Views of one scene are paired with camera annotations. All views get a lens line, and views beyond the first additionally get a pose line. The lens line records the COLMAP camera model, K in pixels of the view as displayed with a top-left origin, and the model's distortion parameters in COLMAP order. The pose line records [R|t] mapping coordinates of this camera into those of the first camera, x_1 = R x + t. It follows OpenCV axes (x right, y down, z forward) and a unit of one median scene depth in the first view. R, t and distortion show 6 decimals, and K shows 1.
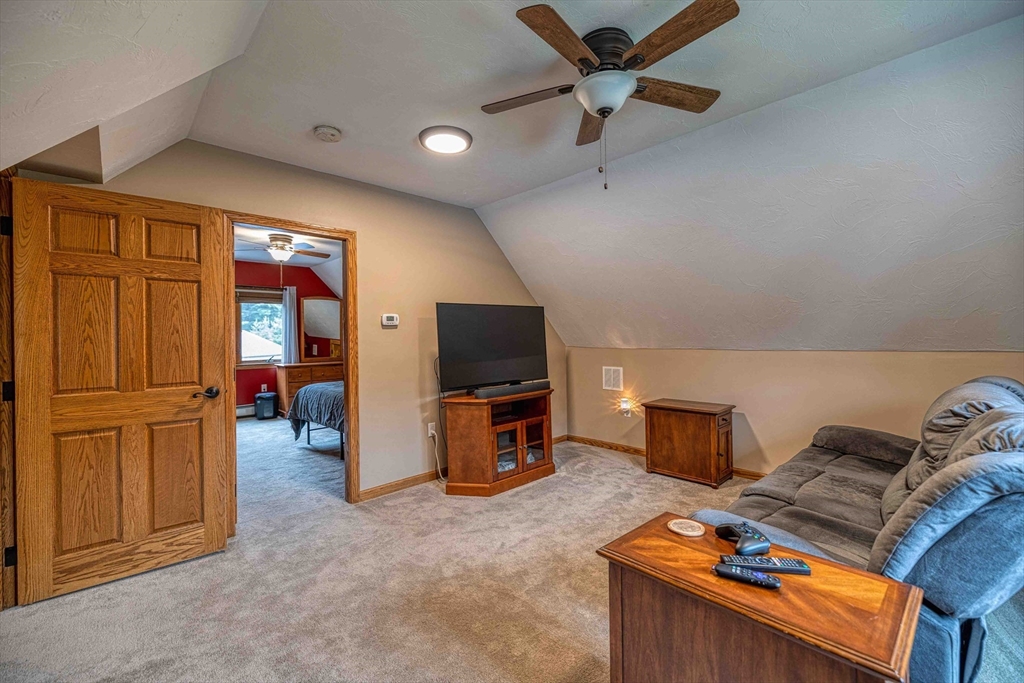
lens RADIAL K [[429.5, 0, 510.2], [0, 429.5, 338.3], [0, 0, 1]] dist [0.000097, 0.000018]
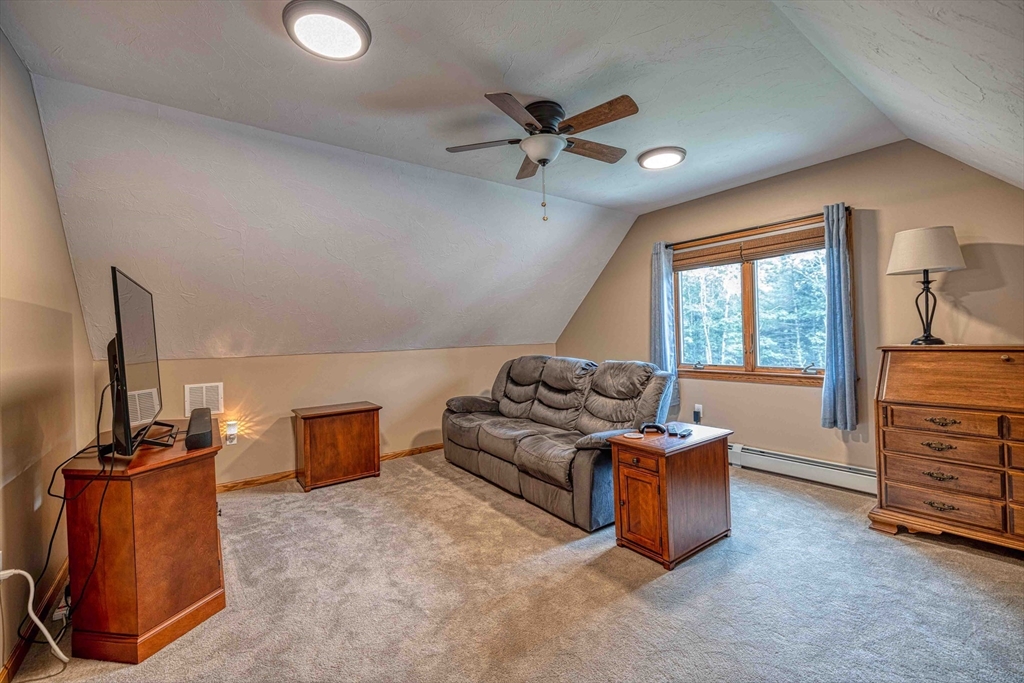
lens RADIAL K [[429.5, 0, 511.0], [0, 429.5, 338.7], [0, 0, 1]] dist [0.000097, 0.000018]
pose [[0.114551, 0.002820, 0.993413, -0.564960], [0.025793, 0.999650, -0.005812, 0.009094], [-0.993083, 0.026289, 0.114438, 0.499369]]
